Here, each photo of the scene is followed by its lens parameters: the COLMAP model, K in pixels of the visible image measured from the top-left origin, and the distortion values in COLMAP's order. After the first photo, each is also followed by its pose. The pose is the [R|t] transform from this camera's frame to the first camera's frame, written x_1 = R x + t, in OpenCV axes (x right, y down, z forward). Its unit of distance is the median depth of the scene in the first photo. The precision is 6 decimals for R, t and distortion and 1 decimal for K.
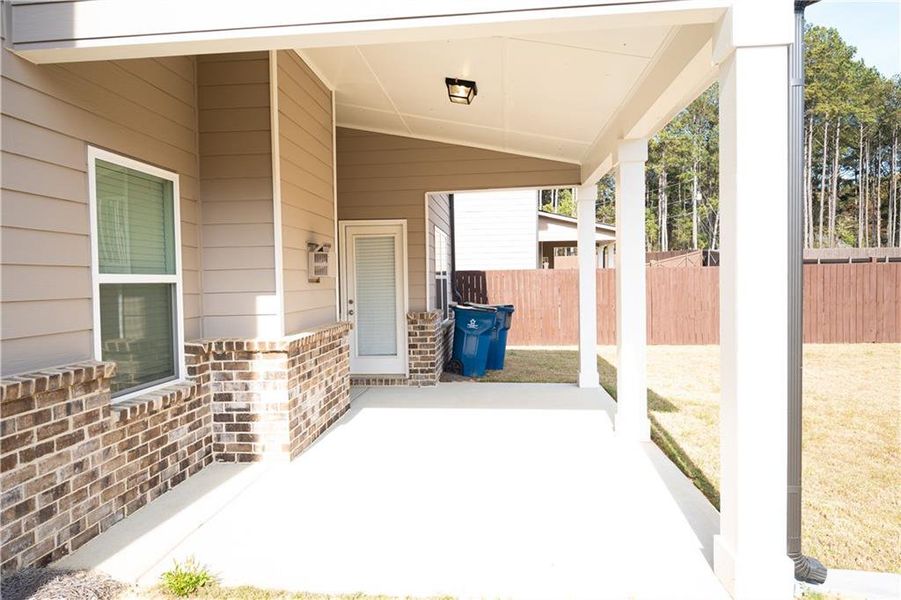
lens RADIAL K [[564.1, 0, 452.6], [0, 564.1, 296.9], [0, 0, 1]] dist [0.023540, -0.019264]
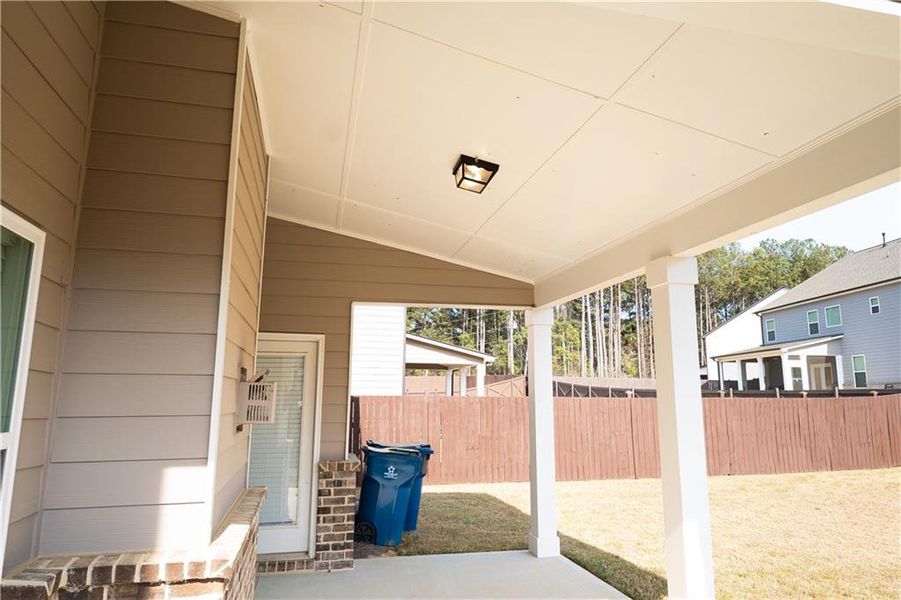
lens RADIAL K [[564.1, 0, 452.1], [0, 564.1, 300.8], [0, 0, 1]] dist [0.023540, -0.019264]
pose [[0.947419, 0.074592, 0.311181, -0.159630], [-0.010665, 0.979272, -0.202268, -0.029787], [-0.319819, 0.188314, 0.928576, 0.227699]]
